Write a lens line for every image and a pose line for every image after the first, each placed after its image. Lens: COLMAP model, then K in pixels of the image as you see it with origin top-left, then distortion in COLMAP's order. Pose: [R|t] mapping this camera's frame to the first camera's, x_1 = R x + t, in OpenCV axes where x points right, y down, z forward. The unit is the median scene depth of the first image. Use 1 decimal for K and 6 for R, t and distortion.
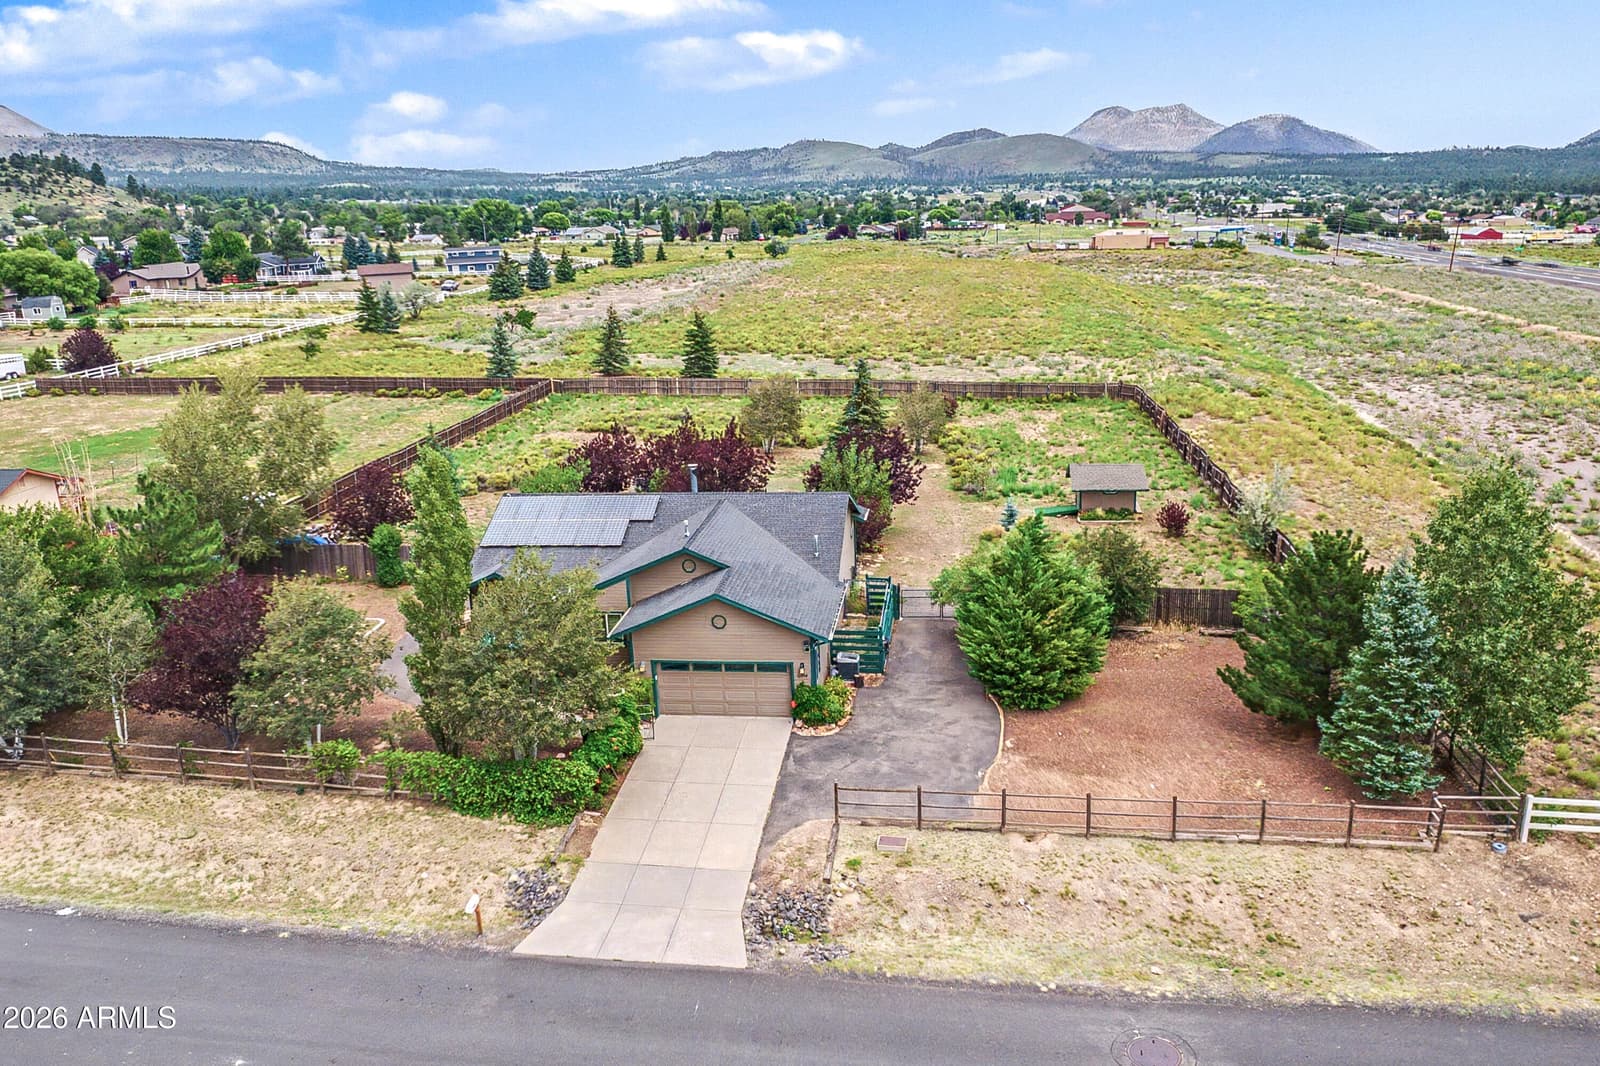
lens RADIAL K [[1221.9, 0, 800.0], [0, 1221.9, 533.0], [0, 0, 1]] dist [-0.058942, 0.050266]
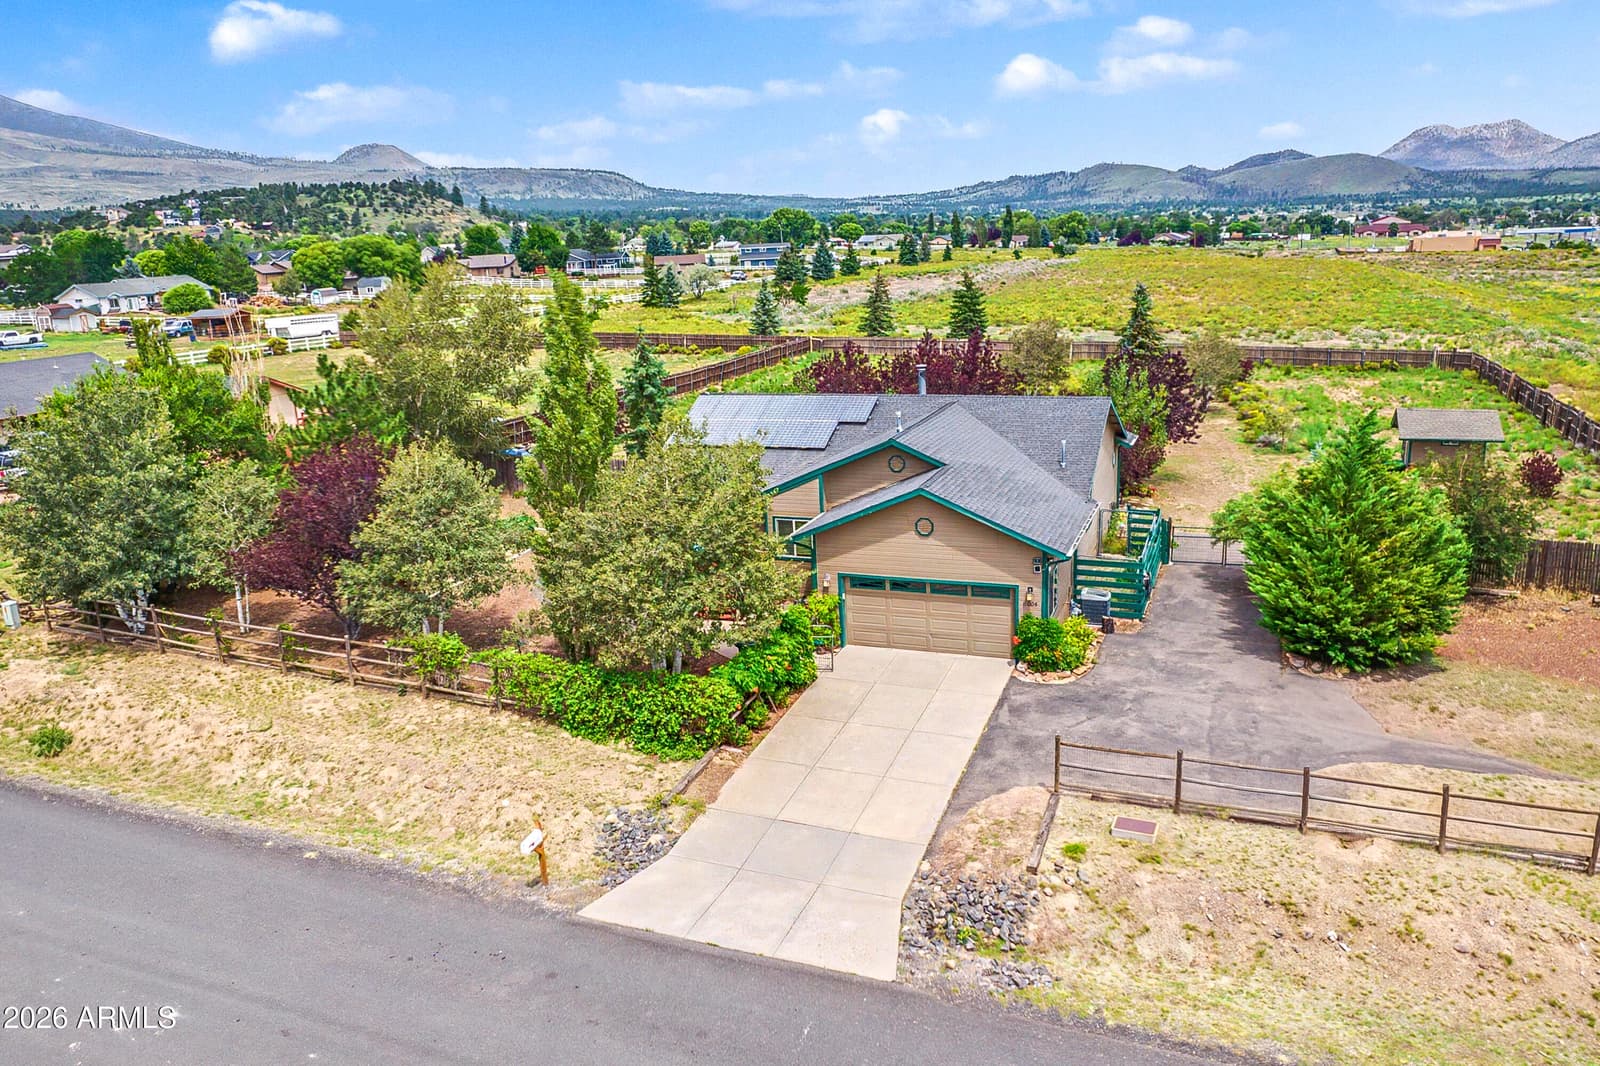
lens RADIAL K [[1173.4, 0, 800.0], [0, 1173.4, 533.0], [0, 0, 1]] dist [-0.060263, 0.049296]
pose [[0.971235, 0.053940, -0.231933, 0.027705], [-0.056196, 0.998415, -0.003123, 0.078005], [0.231396, 0.016067, 0.972727, 0.241409]]
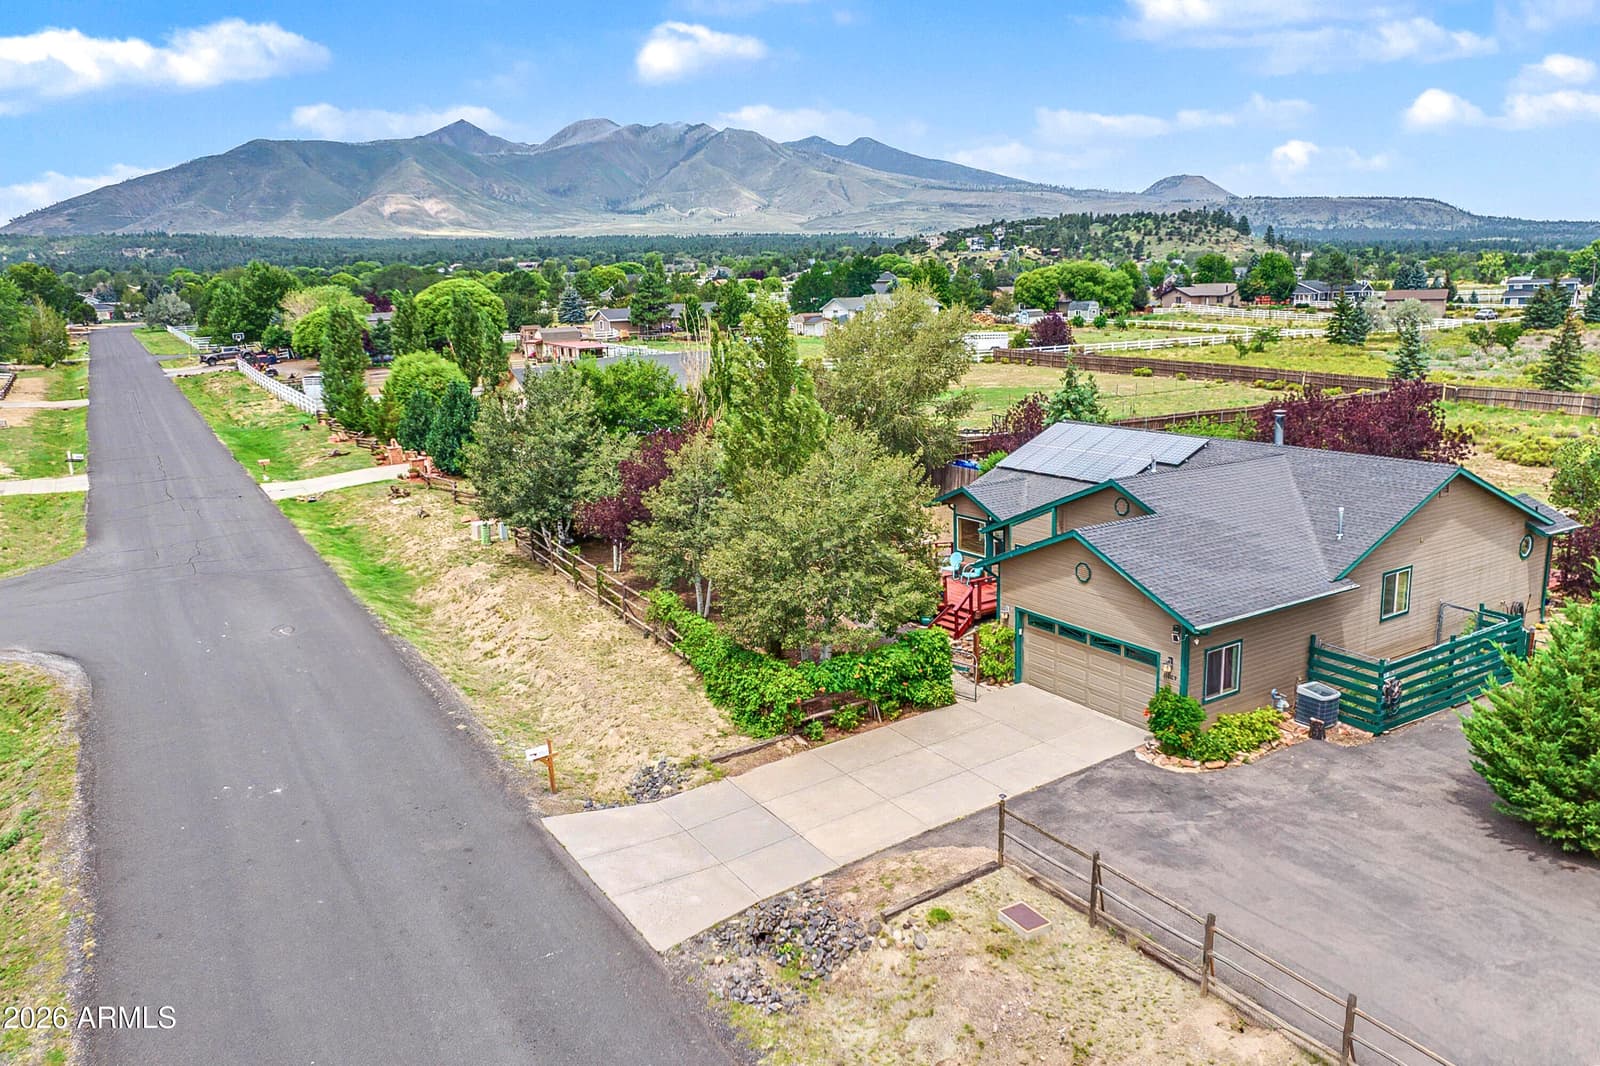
lens RADIAL K [[1145.4, 0, 800.0], [0, 1145.4, 533.0], [0, 0, 1]] dist [-0.042777, 0.001117]
pose [[0.627585, 0.179199, -0.757644, 0.317229], [-0.202006, 0.977302, 0.063824, 0.037723], [0.751884, 0.112994, 0.649540, 0.400521]]
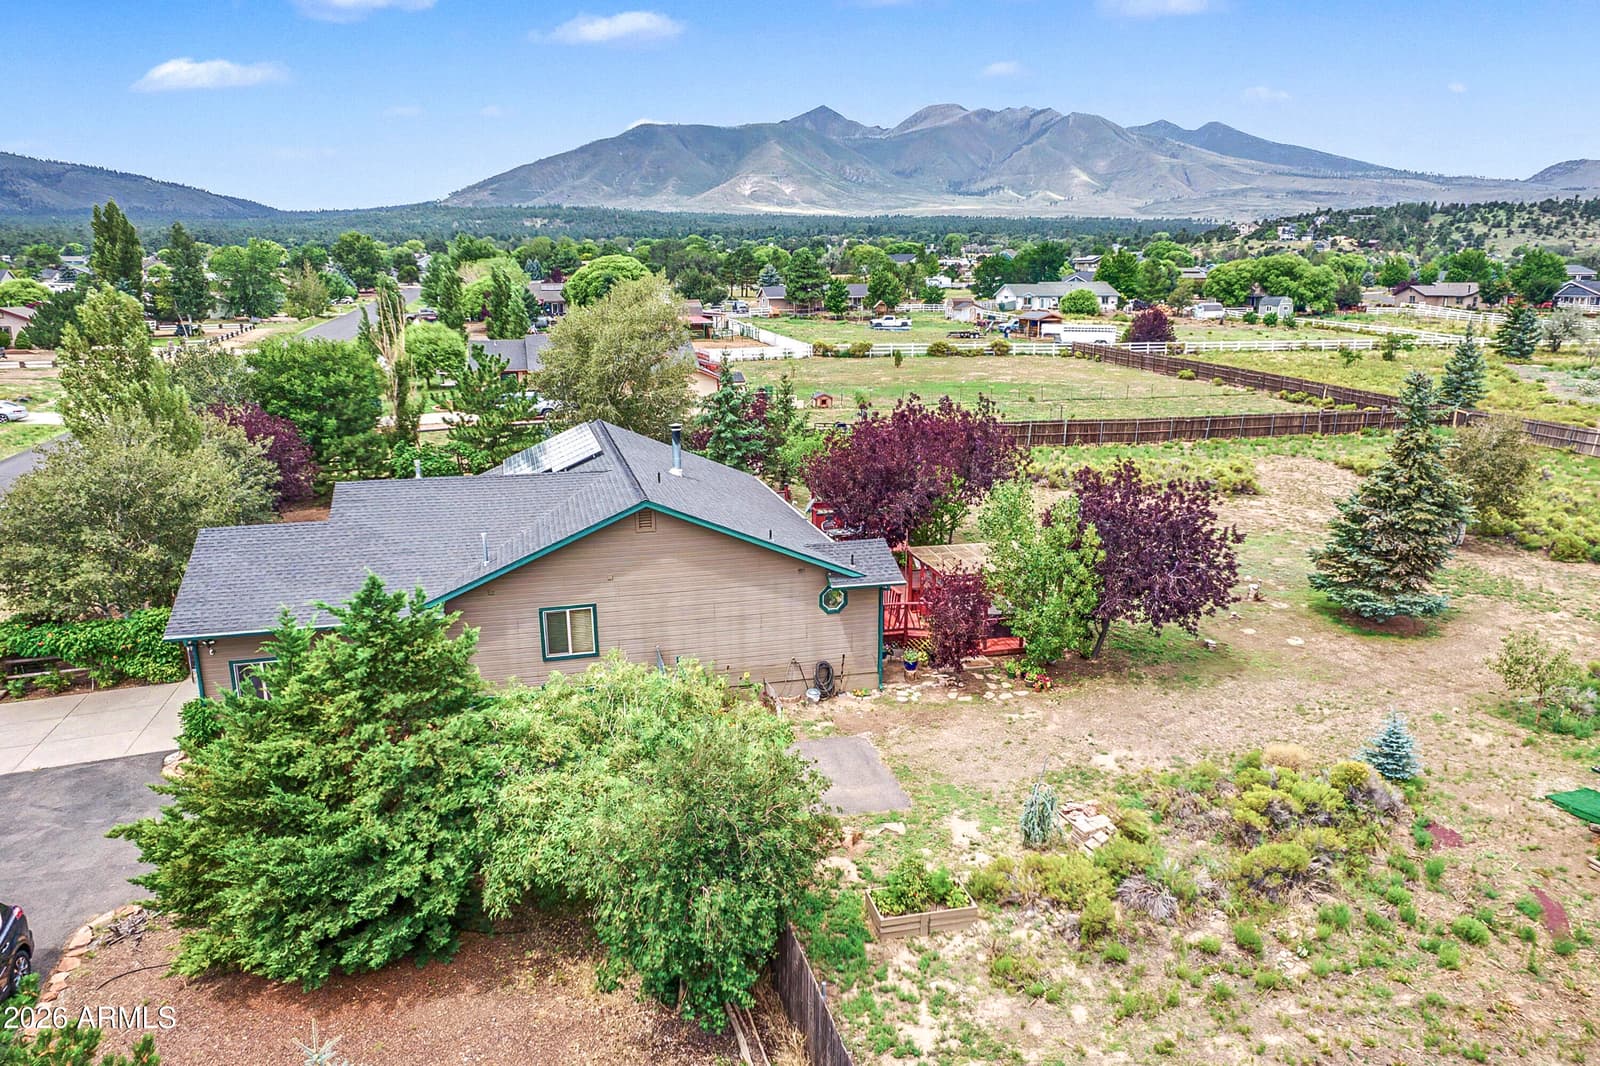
lens RADIAL K [[1091.3, 0, 800.0], [0, 1091.3, 533.0], [0, 0, 1]] dist [-0.081498, 0.073132]
pose [[0.369746, 0.250383, -0.894761, 0.600326], [-0.259790, 0.952456, 0.159174, -0.135254], [0.892075, 0.173596, 0.417214, 0.968741]]
